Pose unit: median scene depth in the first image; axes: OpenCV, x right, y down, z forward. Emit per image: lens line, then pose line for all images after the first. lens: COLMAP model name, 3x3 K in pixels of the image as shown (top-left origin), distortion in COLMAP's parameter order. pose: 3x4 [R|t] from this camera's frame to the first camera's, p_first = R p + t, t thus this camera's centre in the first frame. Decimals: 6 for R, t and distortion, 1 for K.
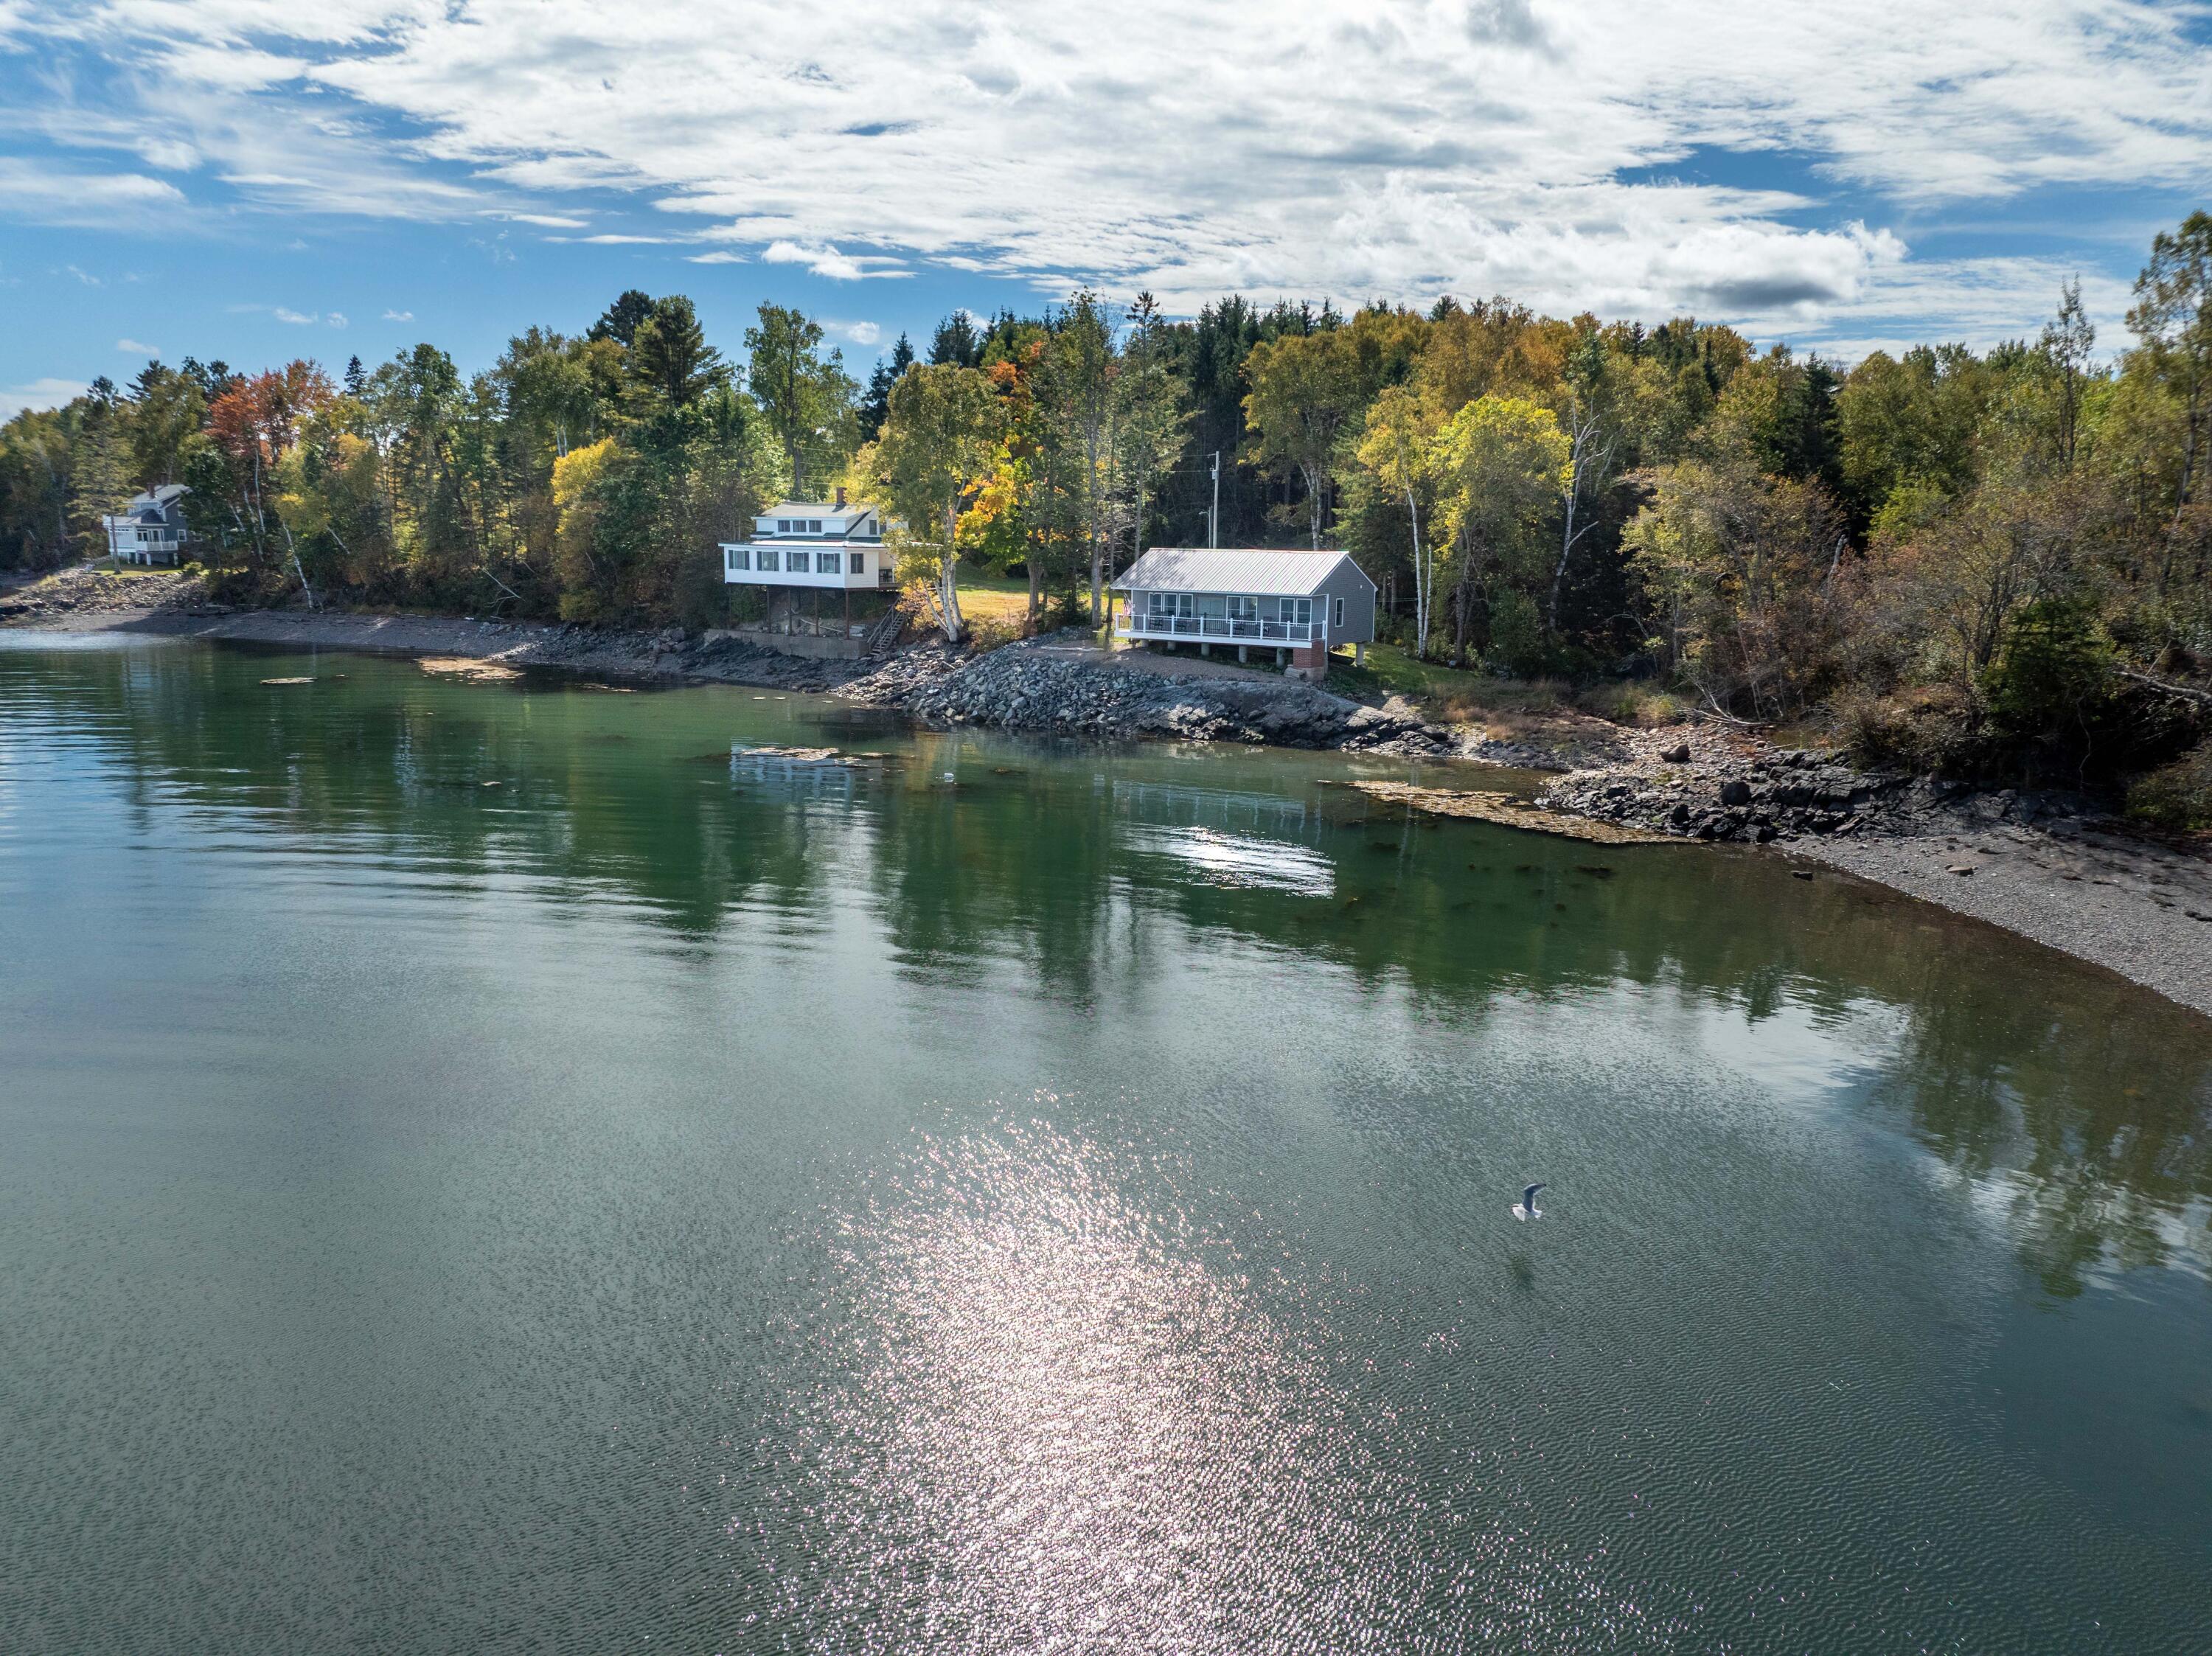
lens RADIAL K [[1573.4, 0, 1105.6], [0, 1573.4, 837.6], [0, 0, 1]] dist [-0.028428, -0.010908]
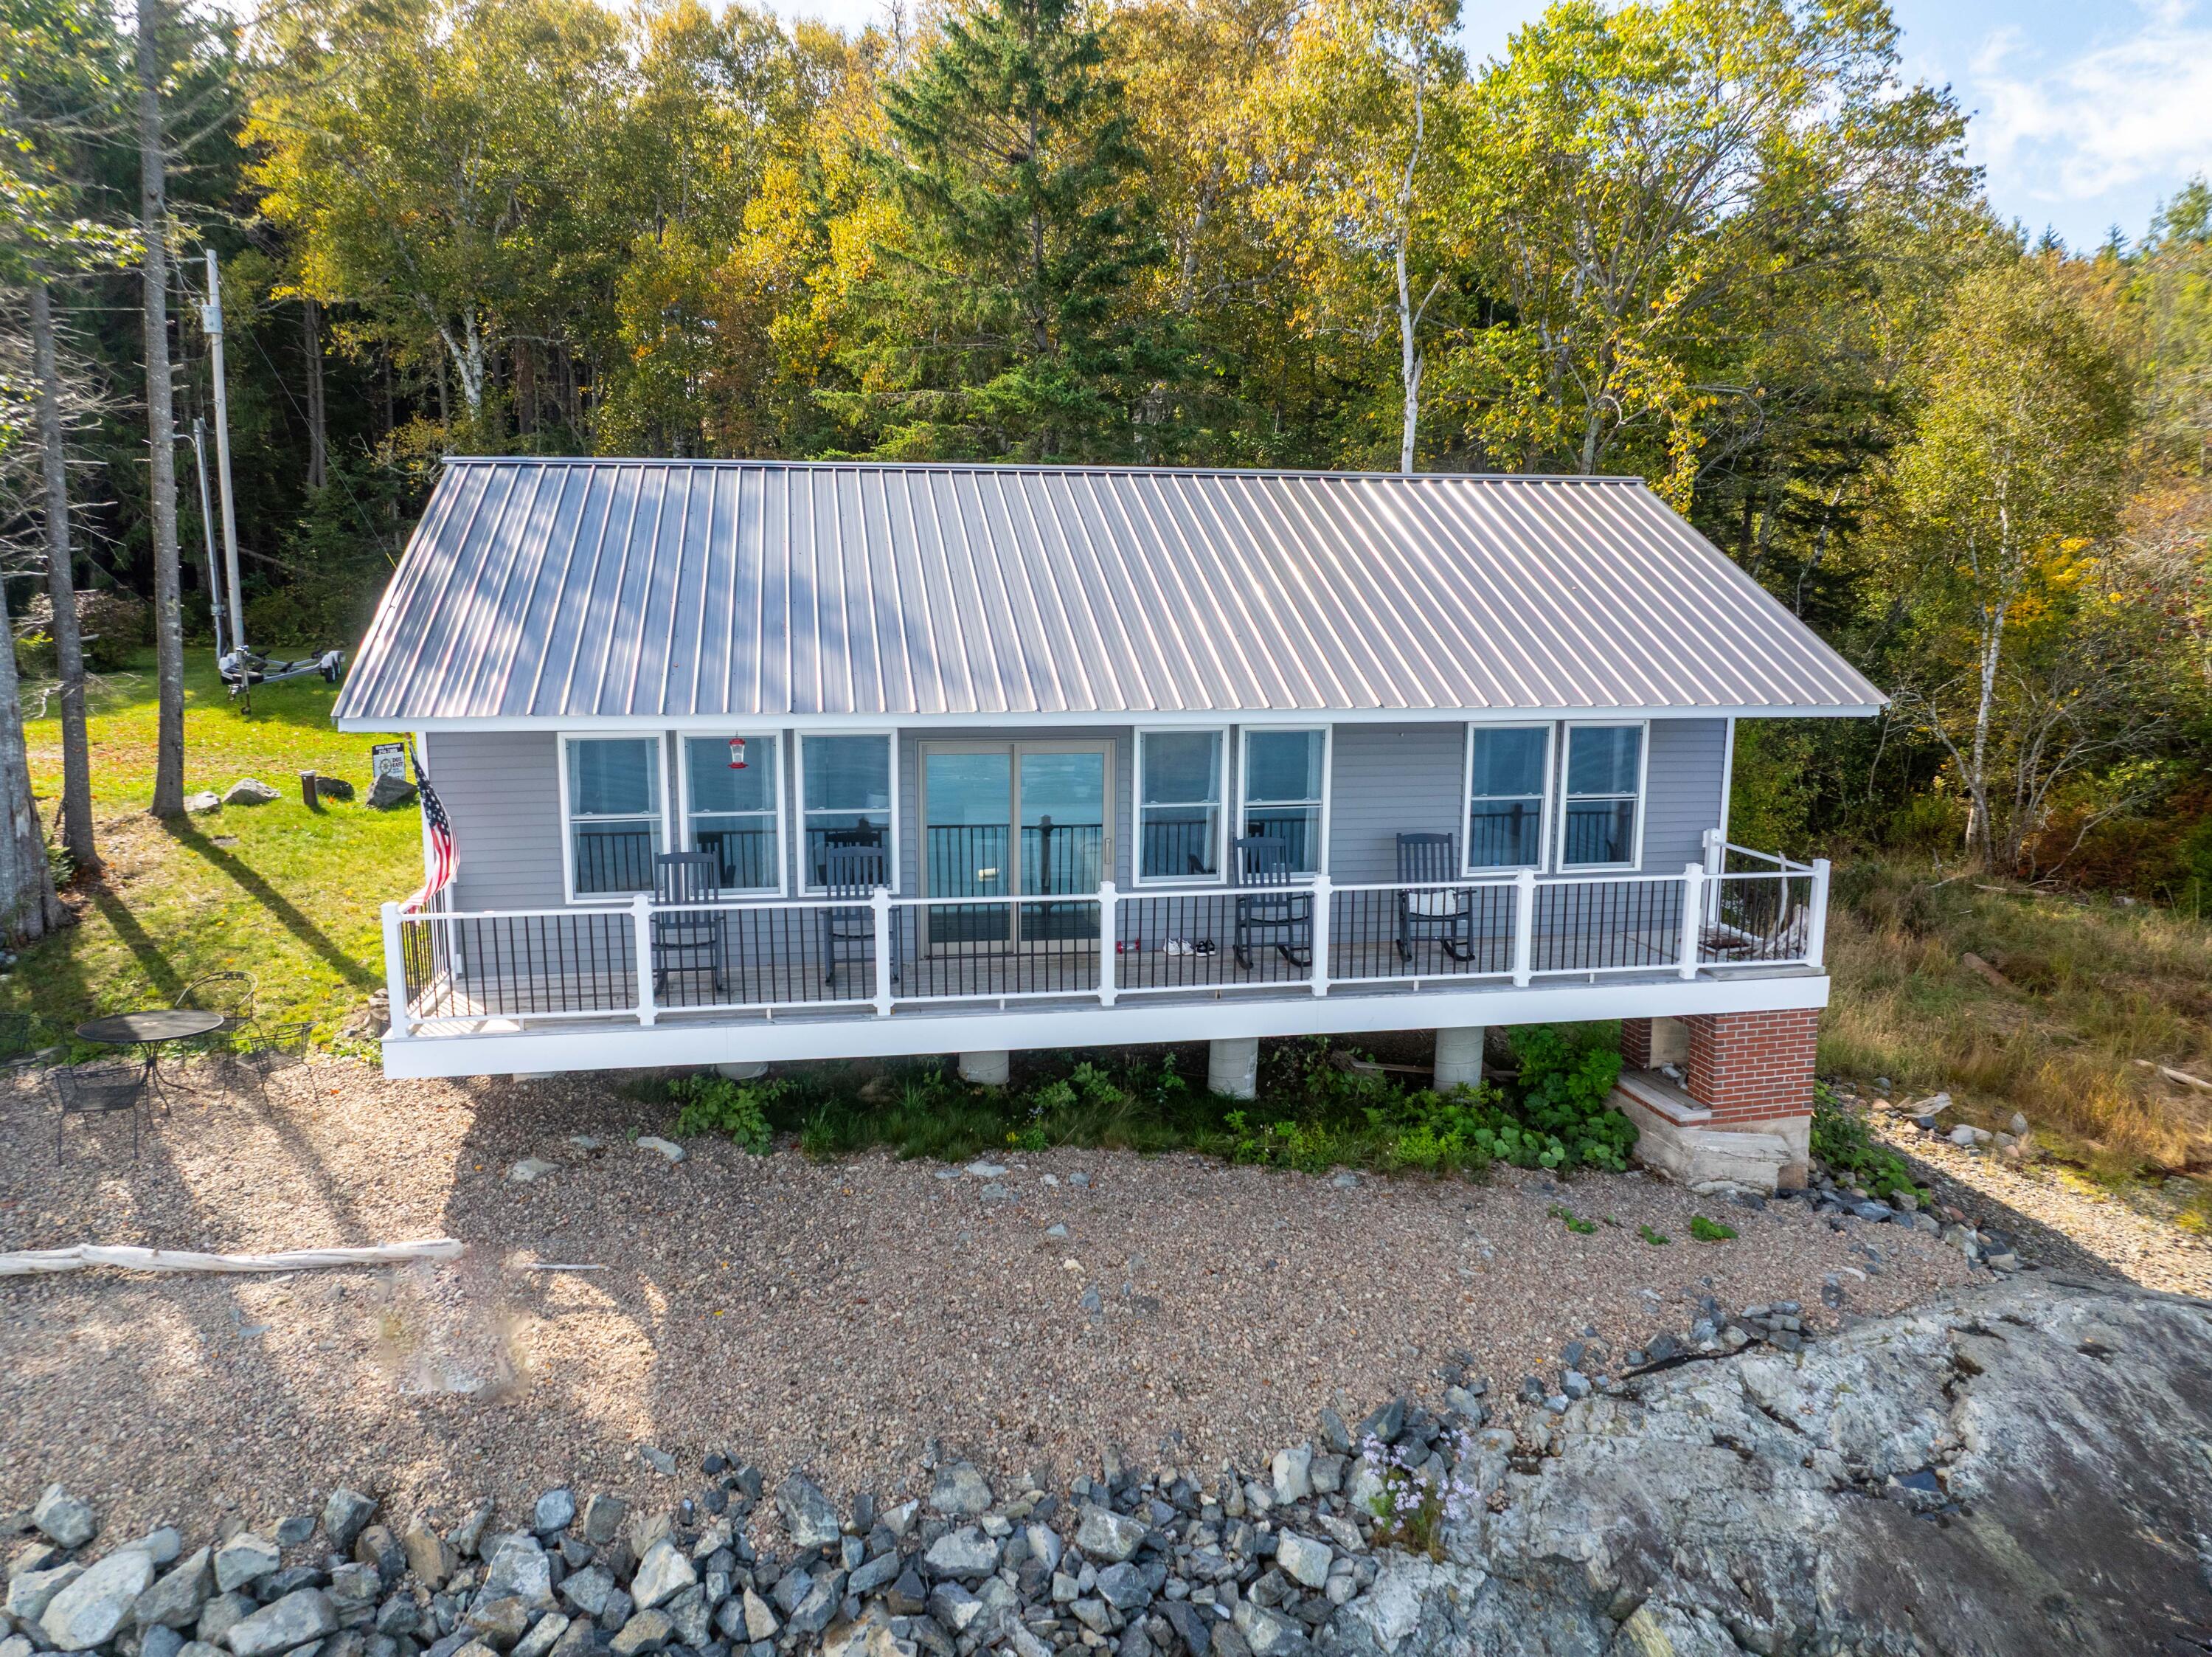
lens RADIAL K [[1573.6, 0, 1122.1], [0, 1573.6, 834.6], [0, 0, 1]] dist [-0.028428, -0.010908]
pose [[0.712434, -0.130589, 0.689481, -0.038907], [0.129997, 0.990086, 0.053200, -0.146352], [-0.689593, 0.051729, 0.722347, 0.850838]]
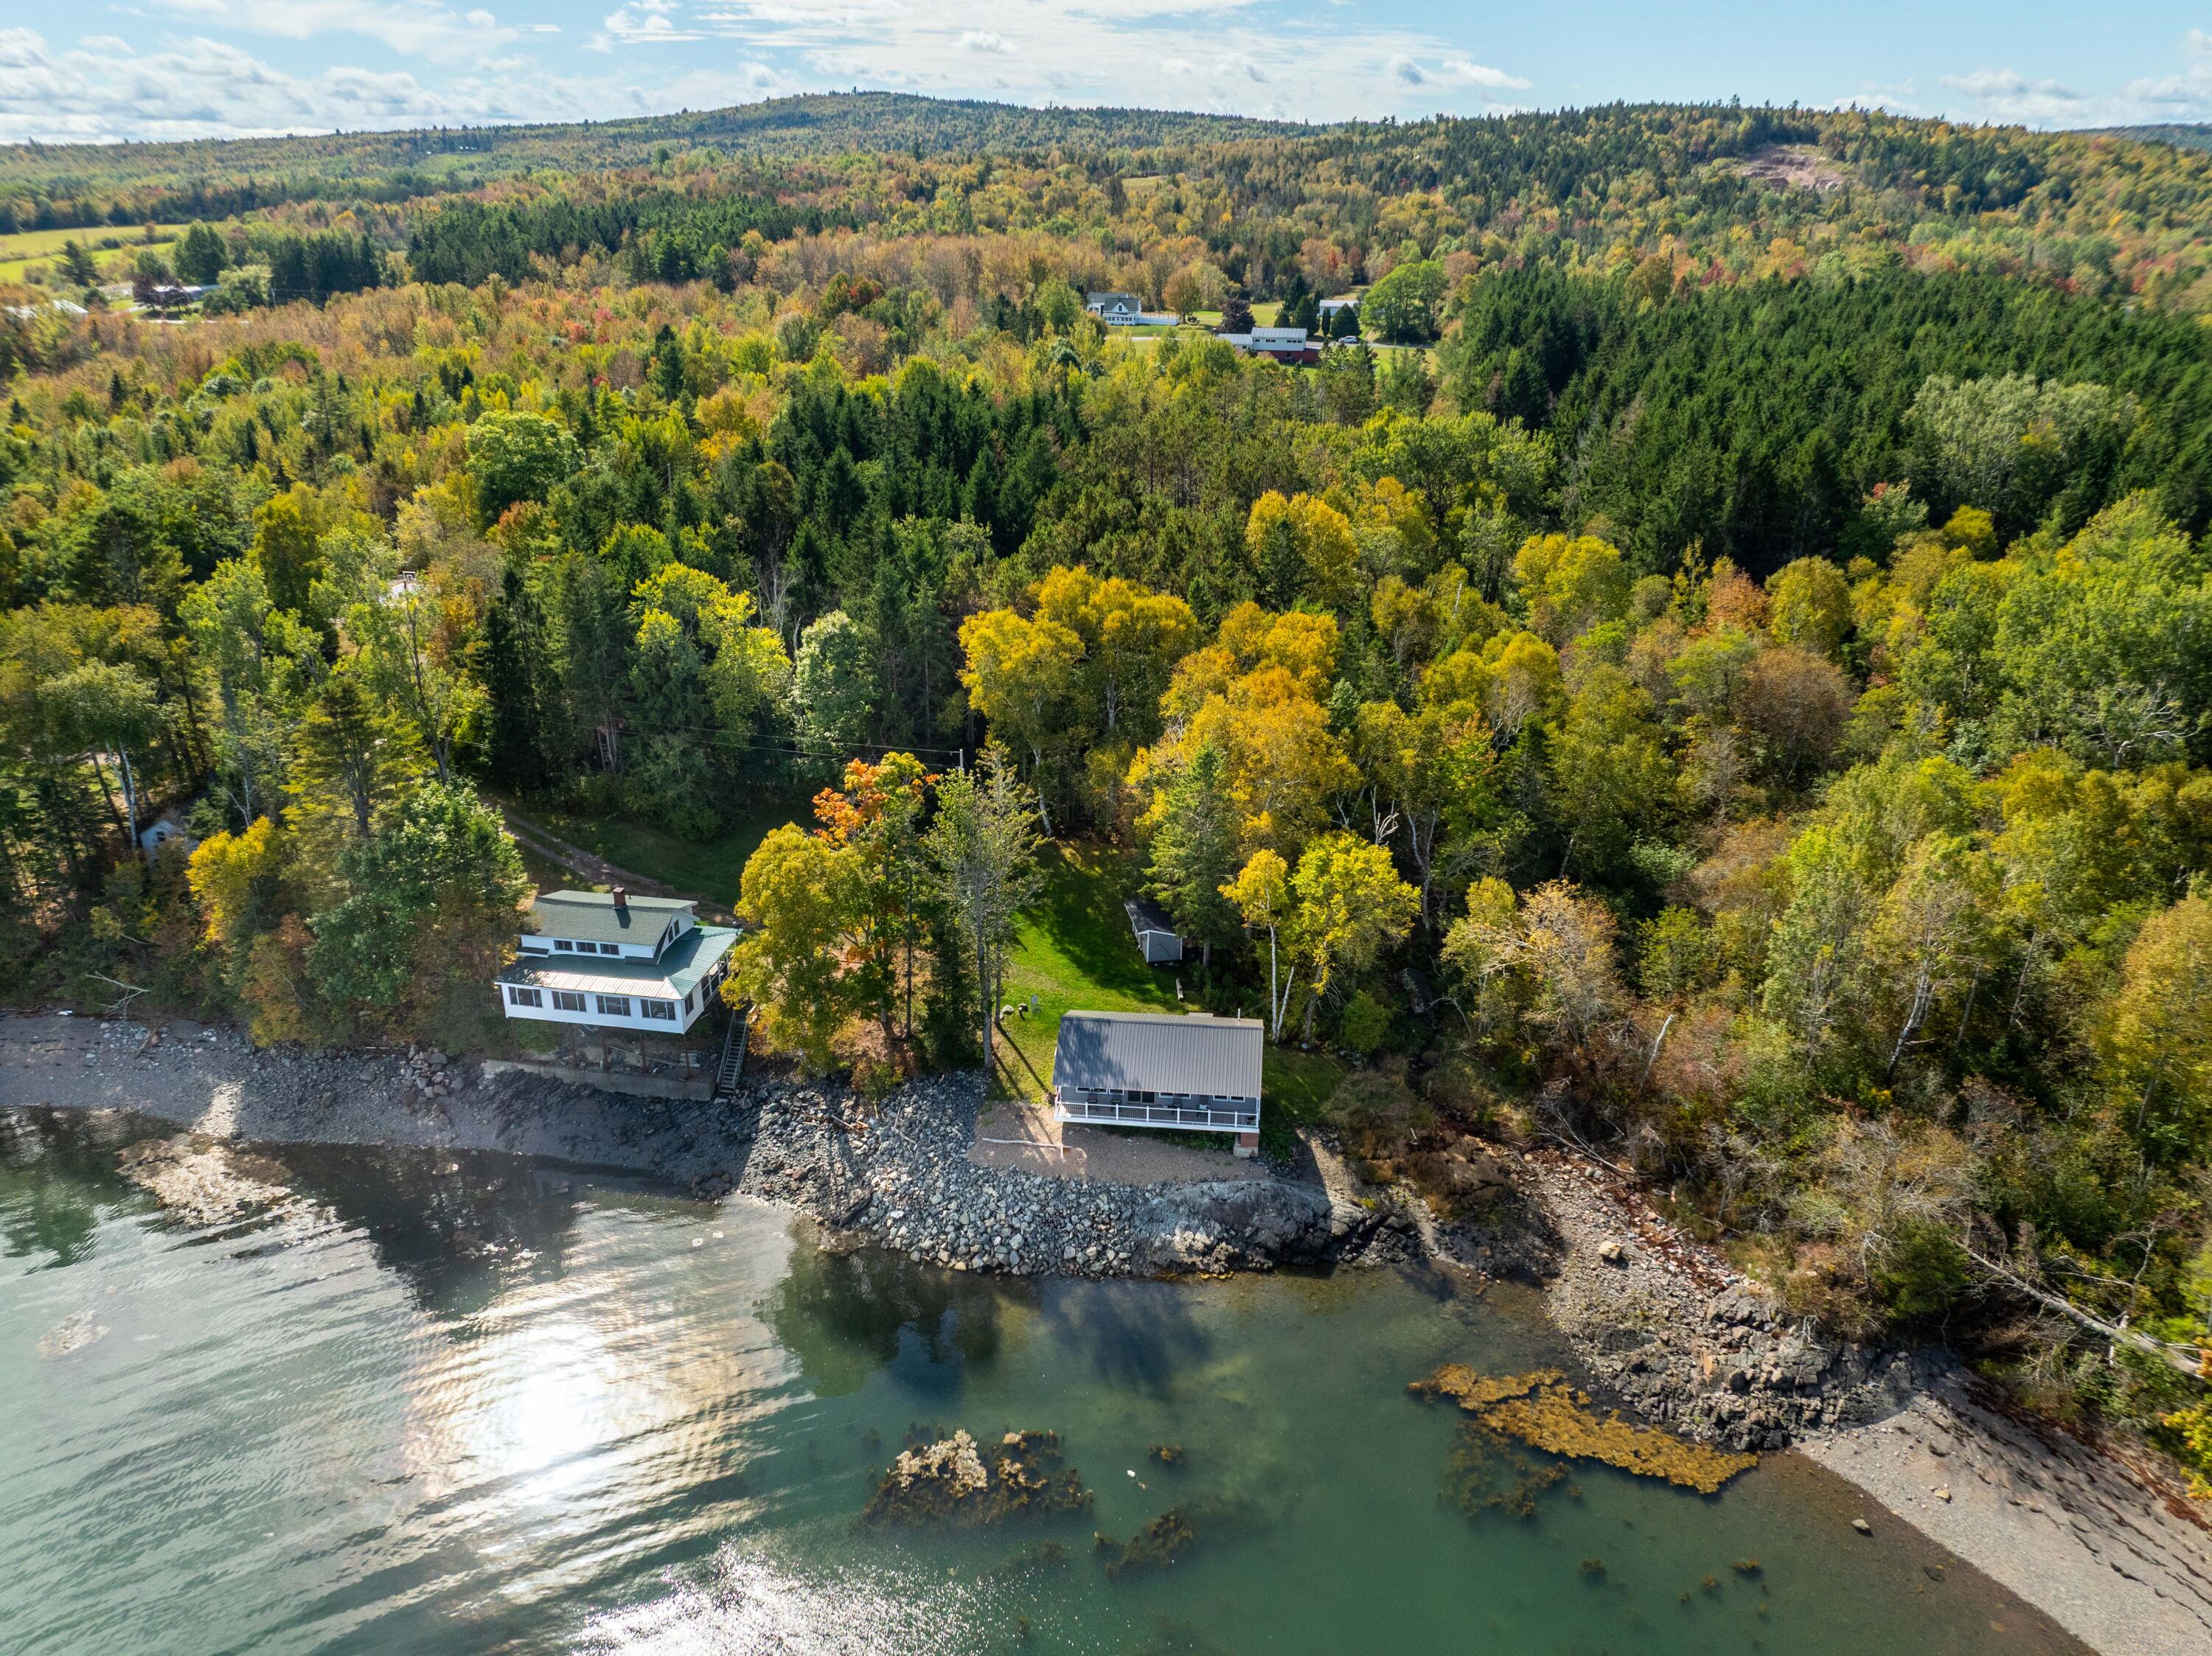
lens RADIAL K [[1573.4, 0, 1102.2], [0, 1573.4, 817.5], [0, 0, 1]] dist [-0.028428, -0.010908]
pose [[0.887768, -0.189902, 0.419292, -0.371816], [0.099788, 0.968666, 0.227439, -0.563476], [-0.449345, -0.160073, 0.878900, 0.077565]]
